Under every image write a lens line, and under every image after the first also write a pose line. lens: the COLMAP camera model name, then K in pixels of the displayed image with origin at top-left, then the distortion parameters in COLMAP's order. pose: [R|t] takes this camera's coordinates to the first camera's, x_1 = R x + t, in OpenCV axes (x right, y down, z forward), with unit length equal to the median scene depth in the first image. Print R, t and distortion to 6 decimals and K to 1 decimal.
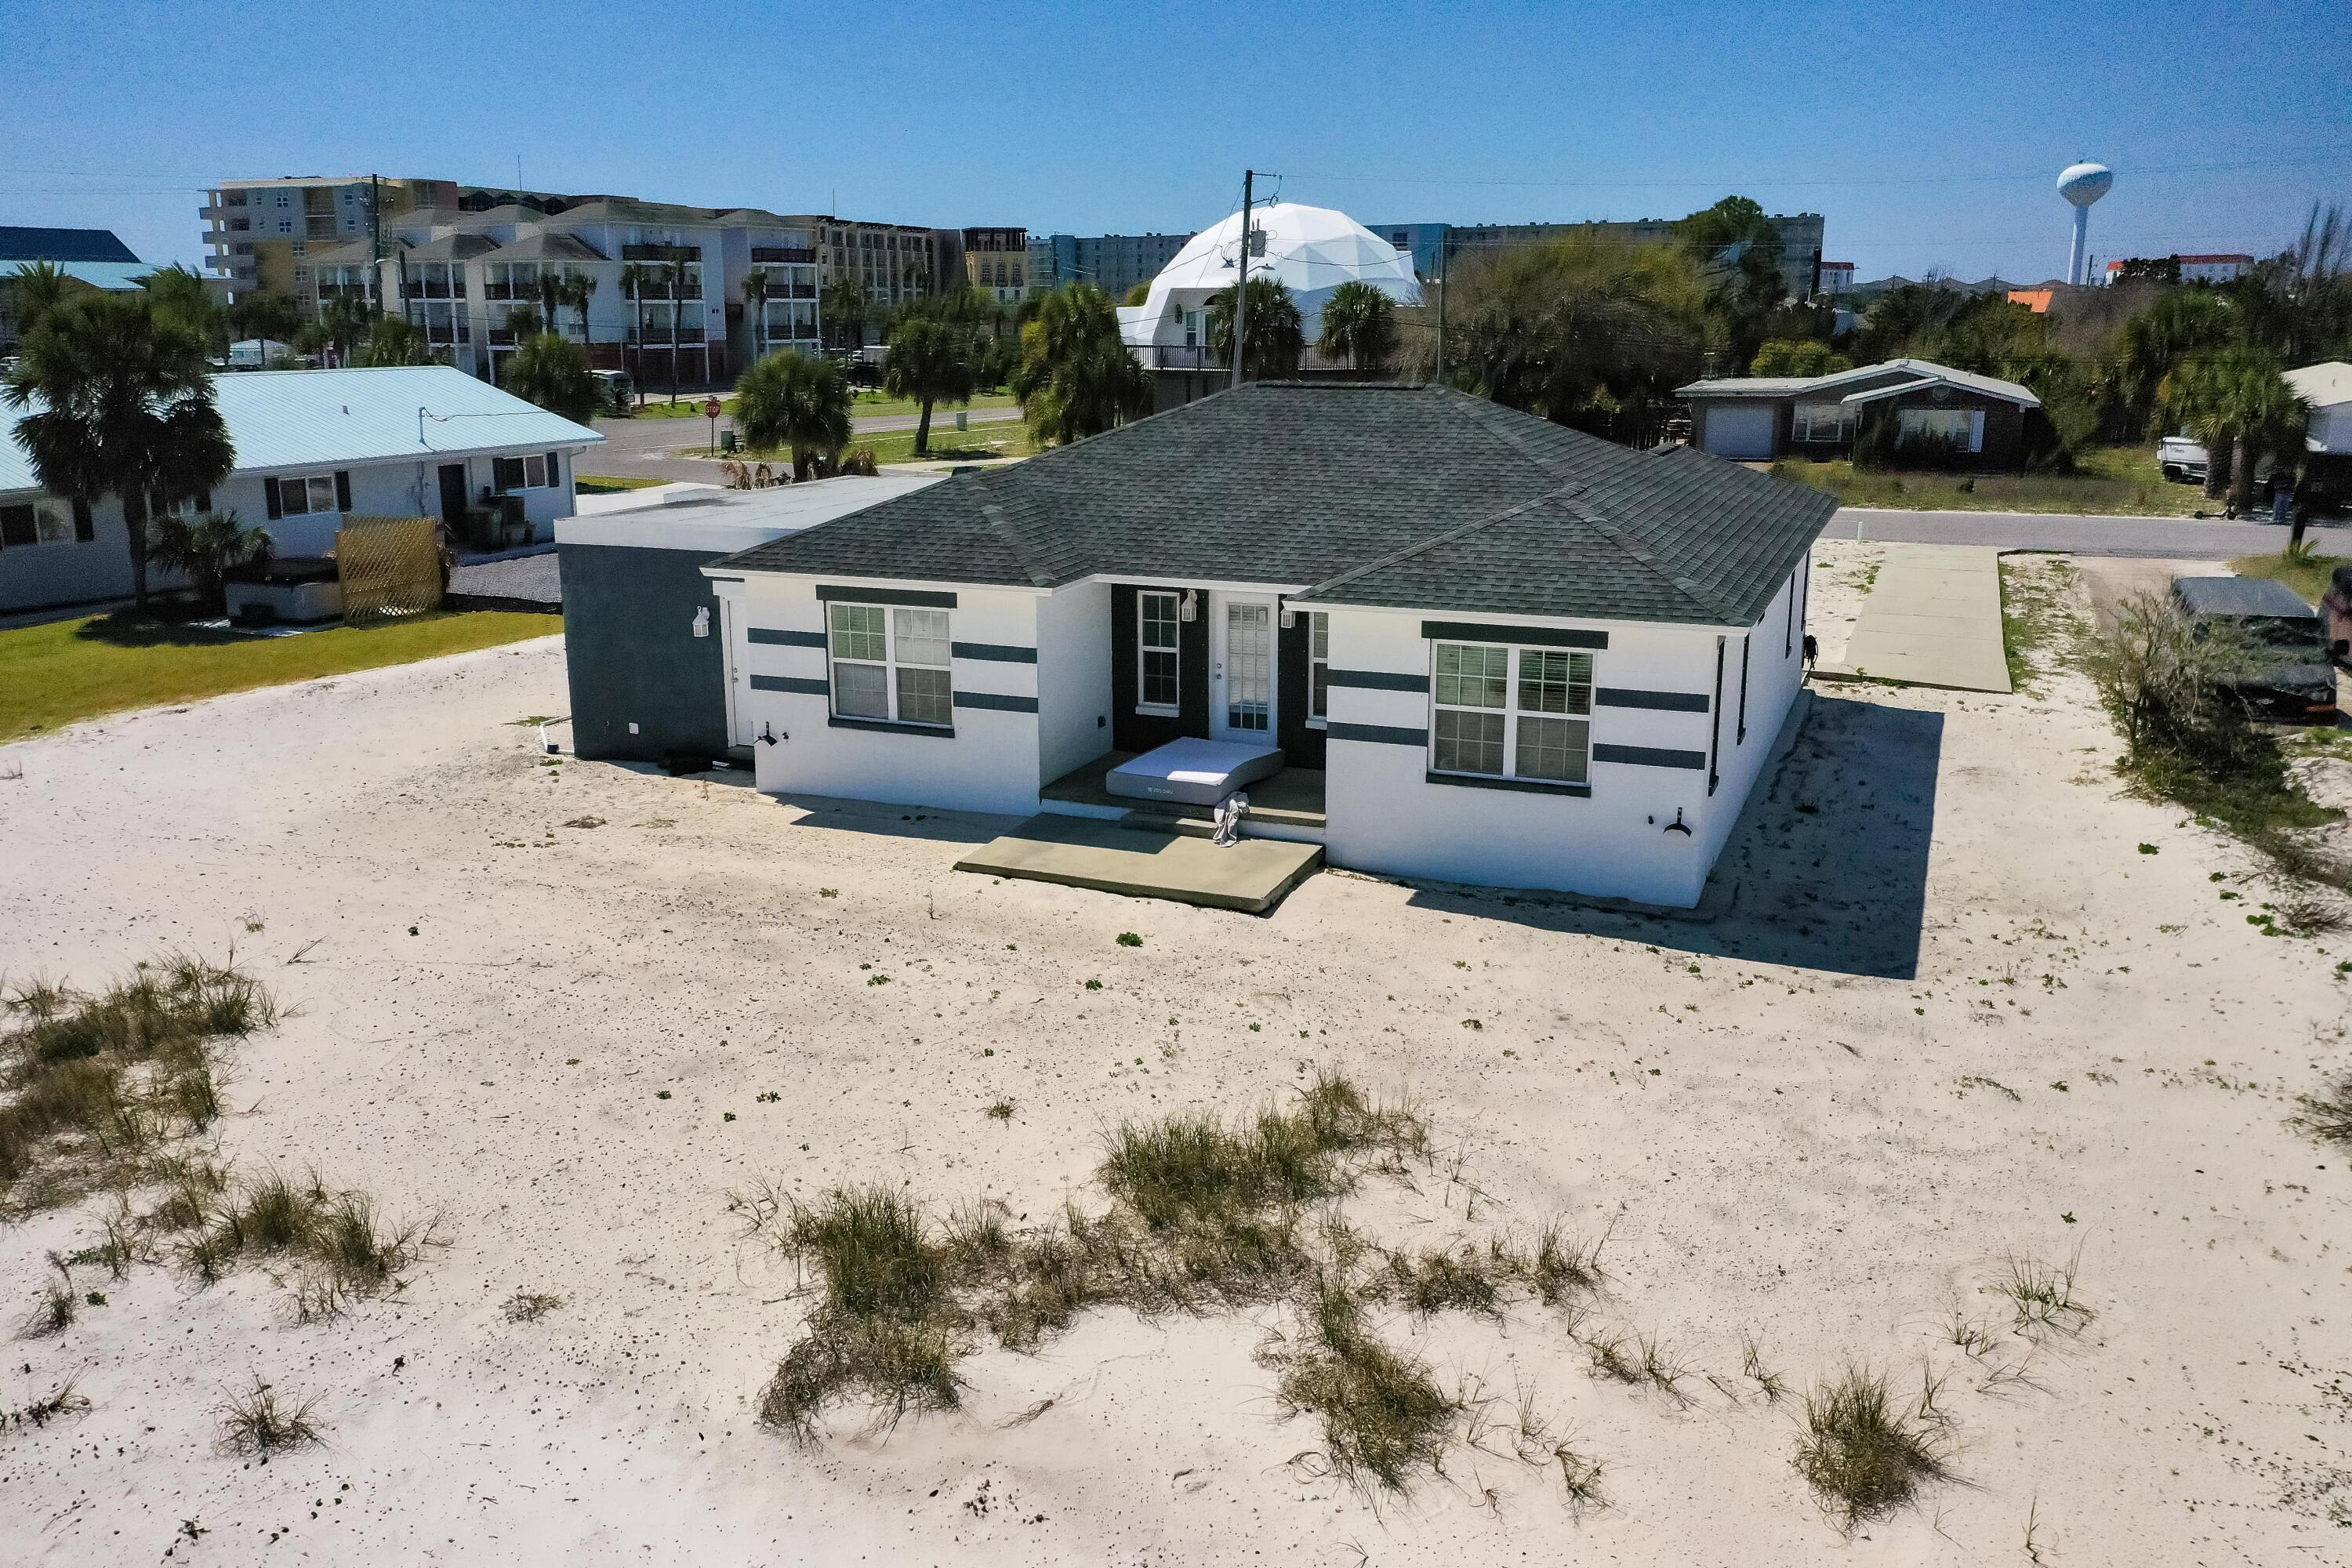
lens RADIAL K [[1850.4, 0, 1176.0], [0, 1850.4, 784.0], [0, 0, 1]] dist [-0.002799, -0.004662]
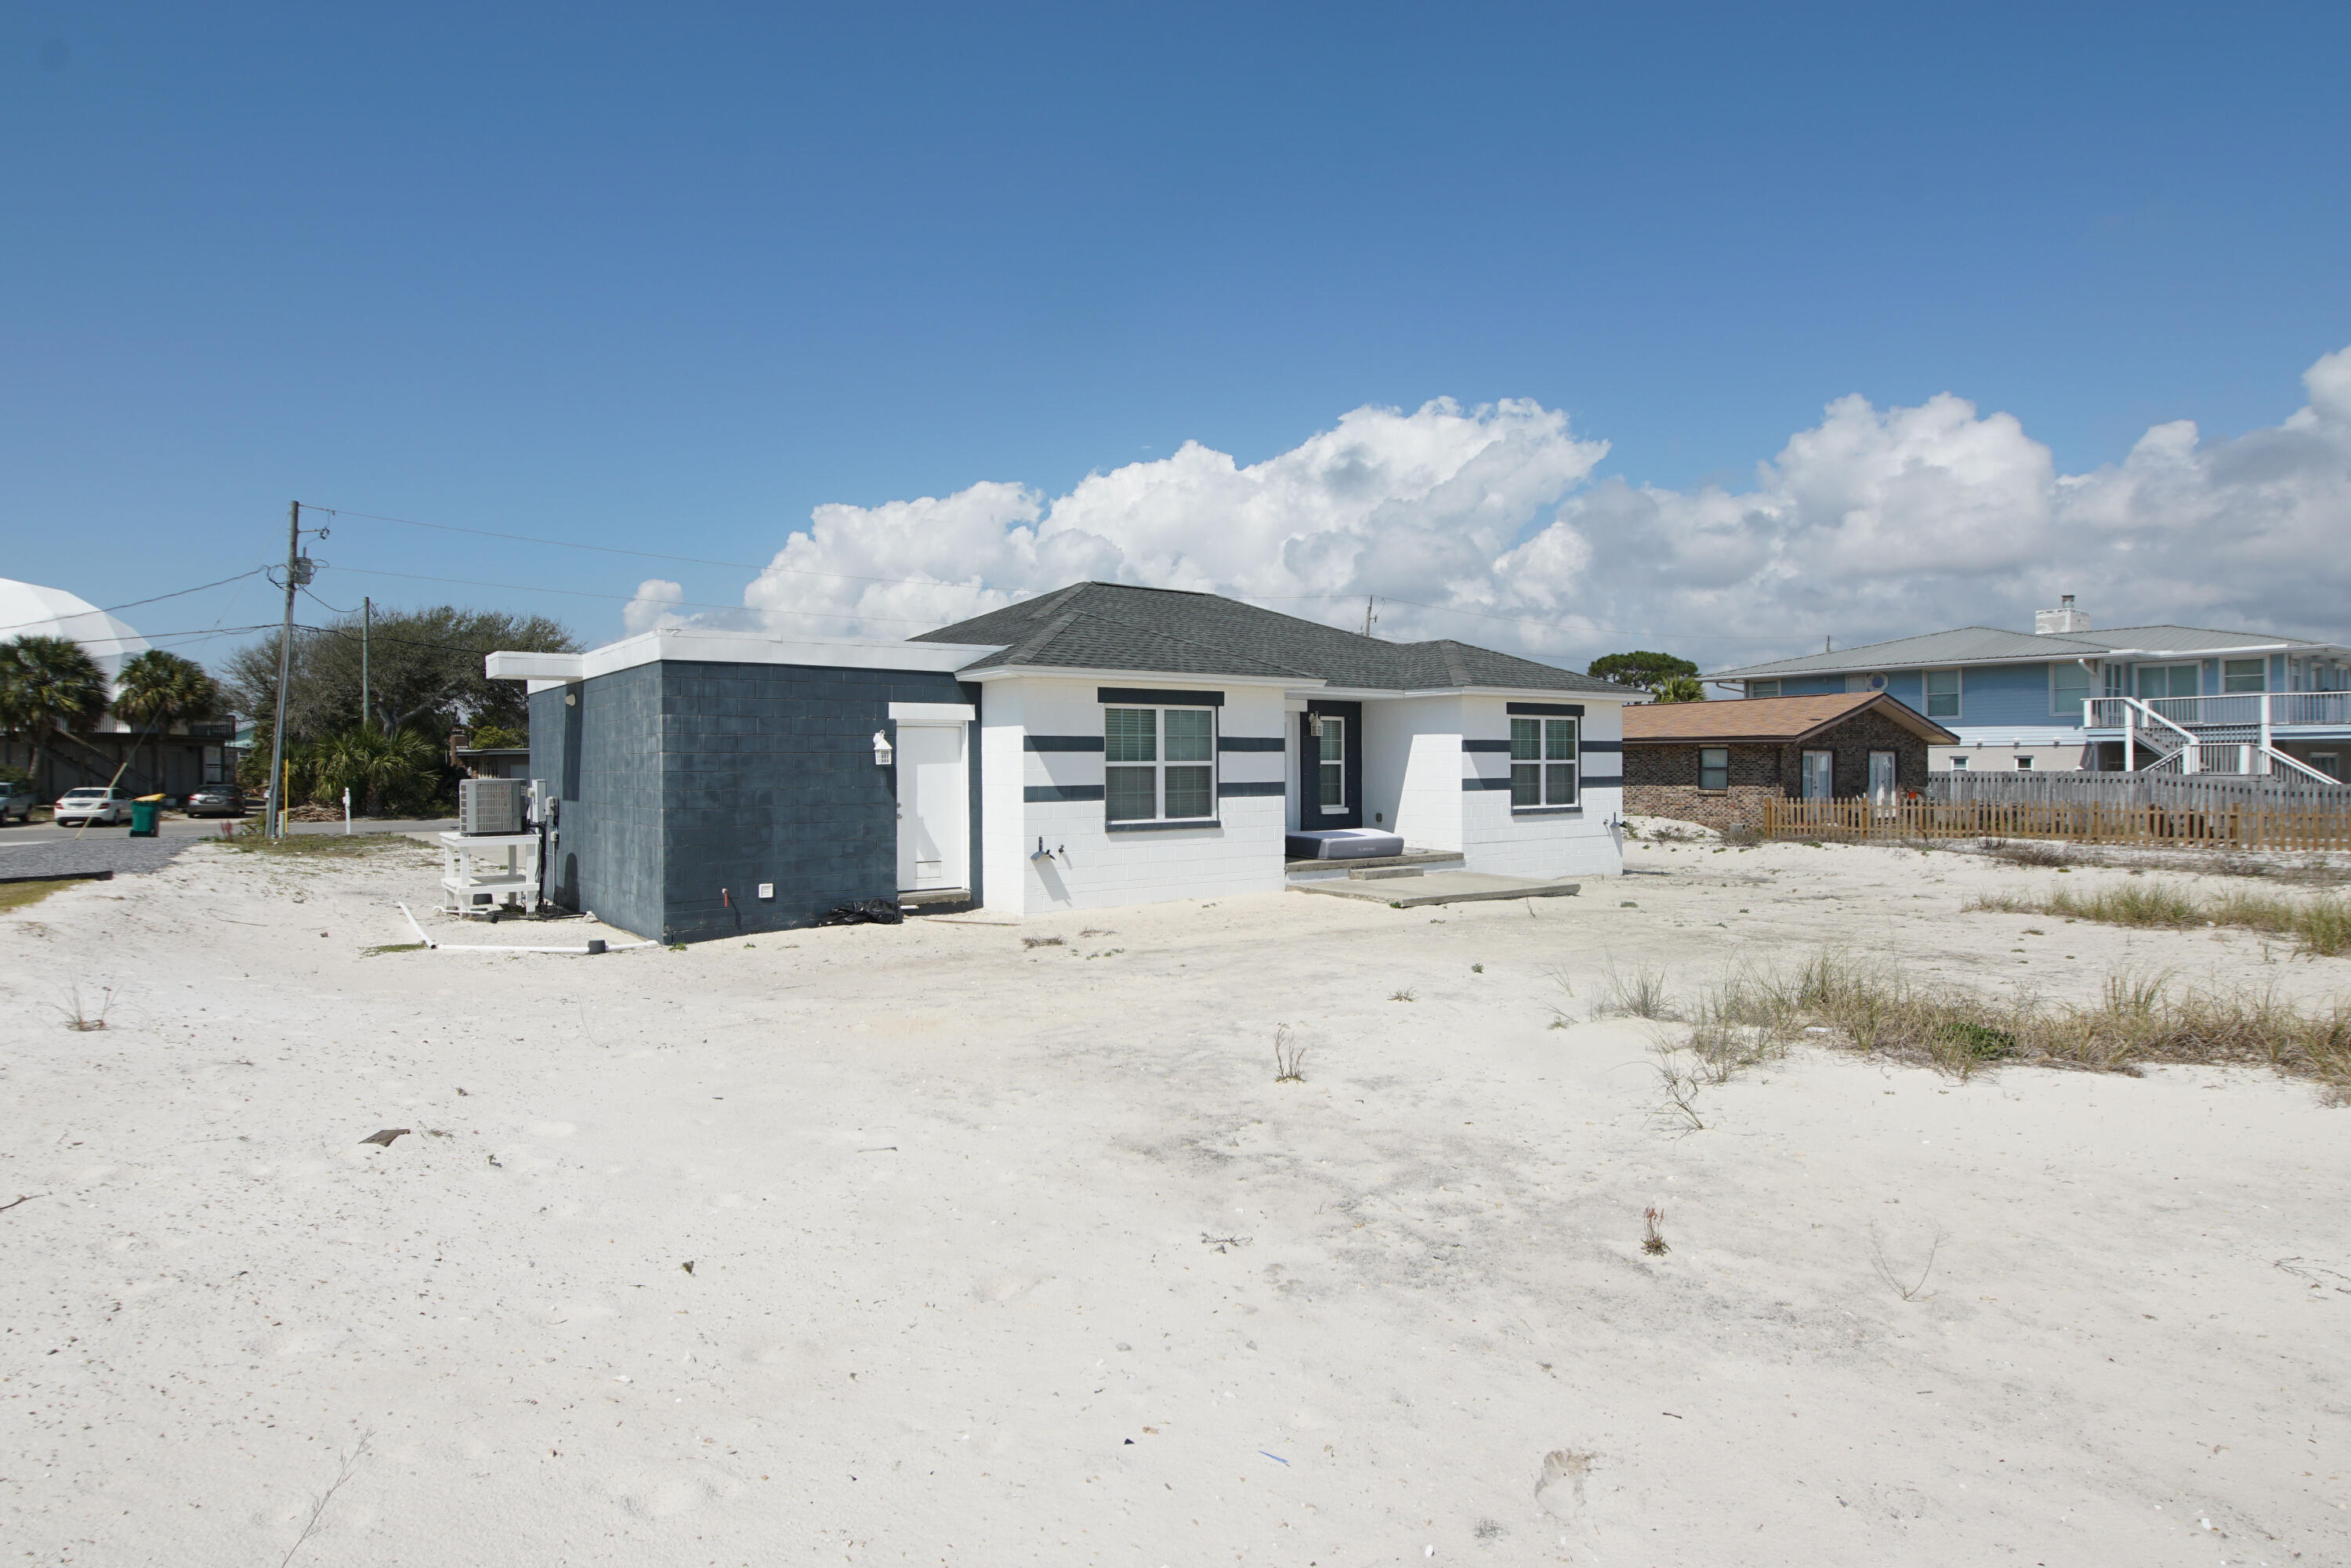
lens RADIAL K [[1262.1, 0, 1153.6], [0, 1262.1, 782.4], [0, 0, 1]] dist [0.006038, -0.000148]
pose [[0.521374, -0.011851, 0.853246, -0.776353], [0.216111, 0.969140, -0.118593, 0.028664], [-0.825509, 0.246228, 0.507846, 0.664646]]
